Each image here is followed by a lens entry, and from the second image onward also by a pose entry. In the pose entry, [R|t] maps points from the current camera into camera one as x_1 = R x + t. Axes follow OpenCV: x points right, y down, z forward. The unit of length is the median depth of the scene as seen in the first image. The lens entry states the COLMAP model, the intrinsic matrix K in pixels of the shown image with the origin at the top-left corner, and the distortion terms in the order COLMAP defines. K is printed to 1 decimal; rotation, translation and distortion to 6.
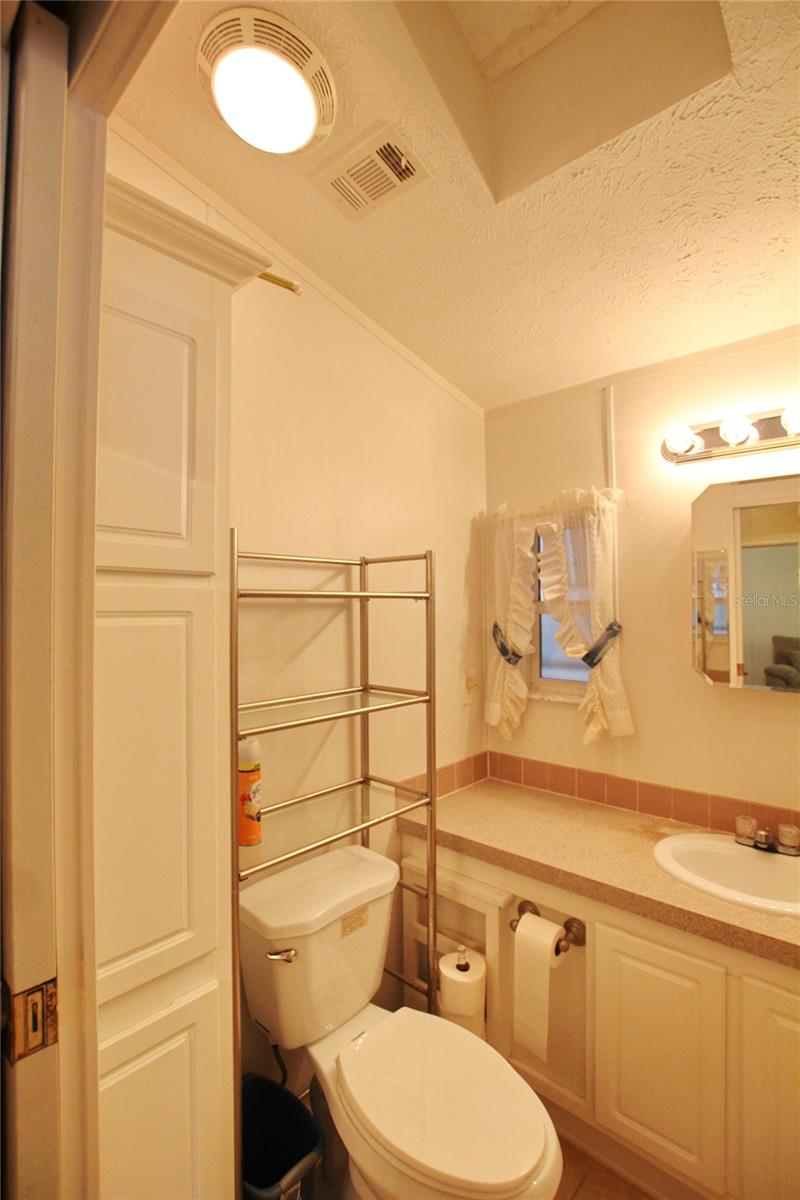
lens RADIAL K [[556.1, 0, 400.0], [0, 556.1, 600.0], [0, 0, 1]] dist [-0.038369, 0.007444]
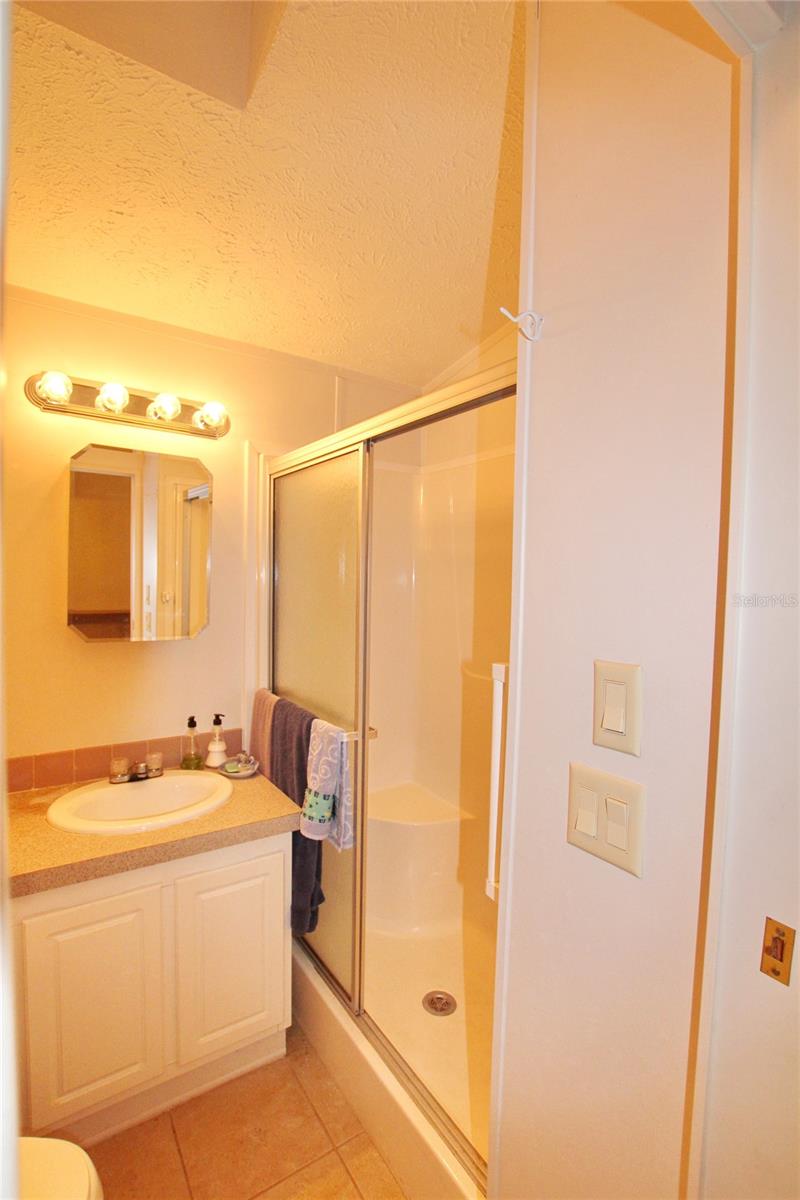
lens RADIAL K [[556.1, 0, 400.0], [0, 556.1, 600.0], [0, 0, 1]] dist [-0.038369, 0.007444]
pose [[0.237600, -0.032668, 0.970814, -0.311344], [-0.038860, 0.998315, 0.043104, 0.011372], [-0.970585, -0.047967, 0.235930, 0.216423]]
